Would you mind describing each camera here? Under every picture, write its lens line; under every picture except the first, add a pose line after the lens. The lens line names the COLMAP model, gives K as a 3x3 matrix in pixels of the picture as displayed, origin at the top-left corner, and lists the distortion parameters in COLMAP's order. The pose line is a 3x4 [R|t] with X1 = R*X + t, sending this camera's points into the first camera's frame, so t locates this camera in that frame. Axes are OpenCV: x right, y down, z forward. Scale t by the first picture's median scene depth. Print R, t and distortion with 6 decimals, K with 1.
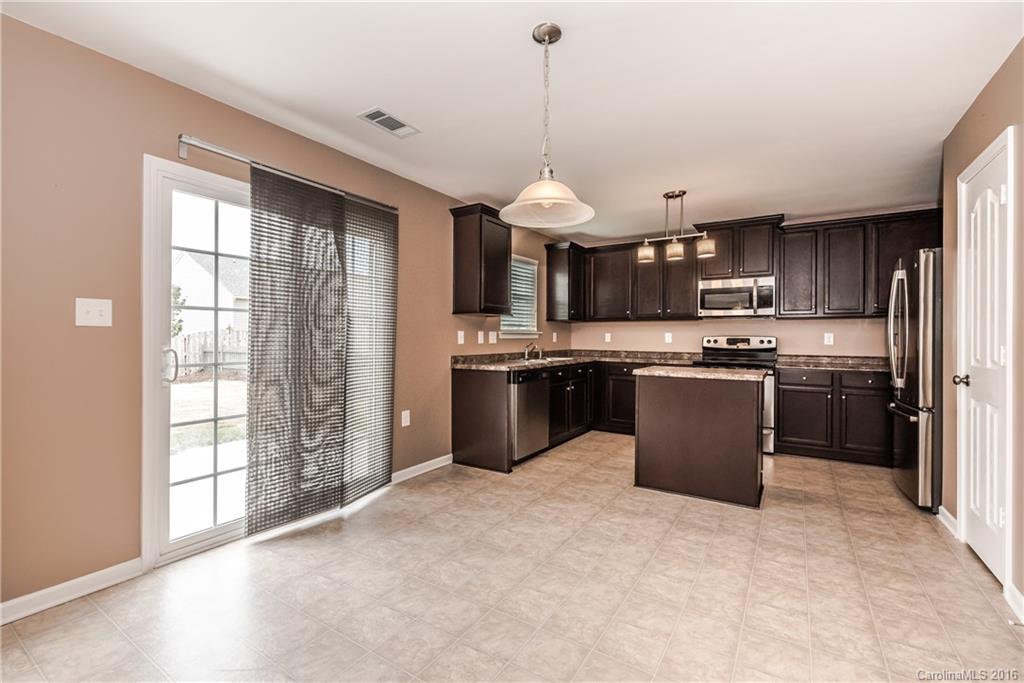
lens RADIAL K [[446.8, 0, 511.7], [0, 446.8, 335.5], [0, 0, 1]] dist [-0.000747, 0.000048]
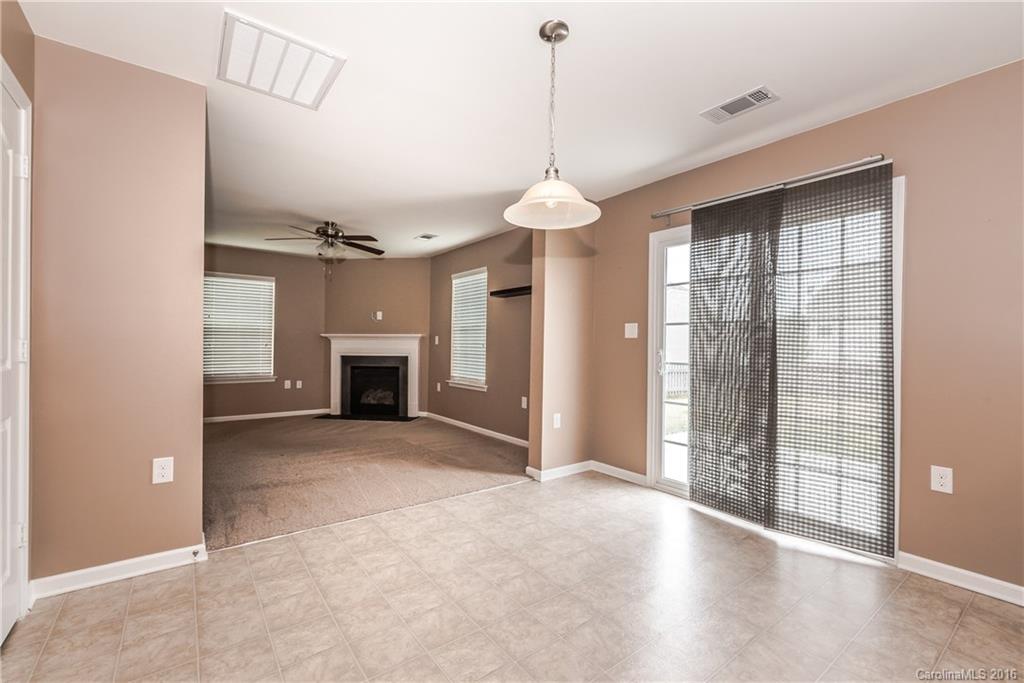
lens RADIAL K [[451.1, 0, 523.7], [0, 451.1, 340.2], [0, 0, 1]] dist [0.000003, 0.000063]
pose [[-0.339601, -0.013378, -0.940474, 0.452488], [-0.007039, 0.999907, -0.011682, 0.006131], [0.940543, 0.002653, -0.339664, 0.566739]]
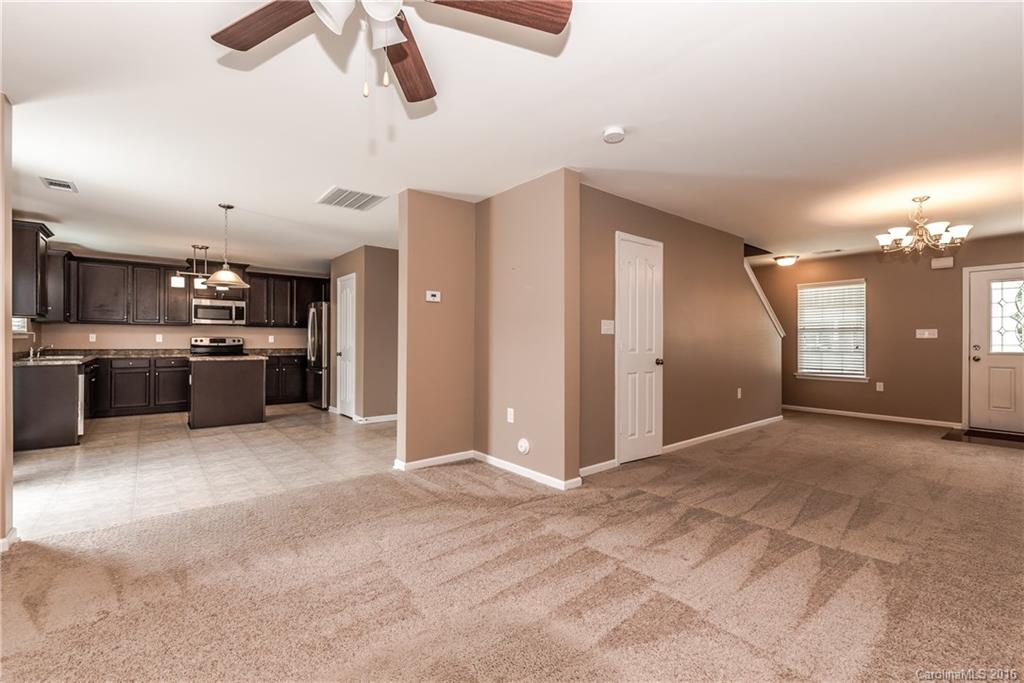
lens RADIAL K [[439.4, 0, 506.6], [0, 439.4, 341.4], [0, 0, 1]] dist [-0.003208, -0.000466]
pose [[0.317103, -0.004221, 0.948382, -0.700191], [-0.007260, 0.999950, 0.006878, -0.002106], [-0.948363, -0.009066, 0.317056, -0.472928]]
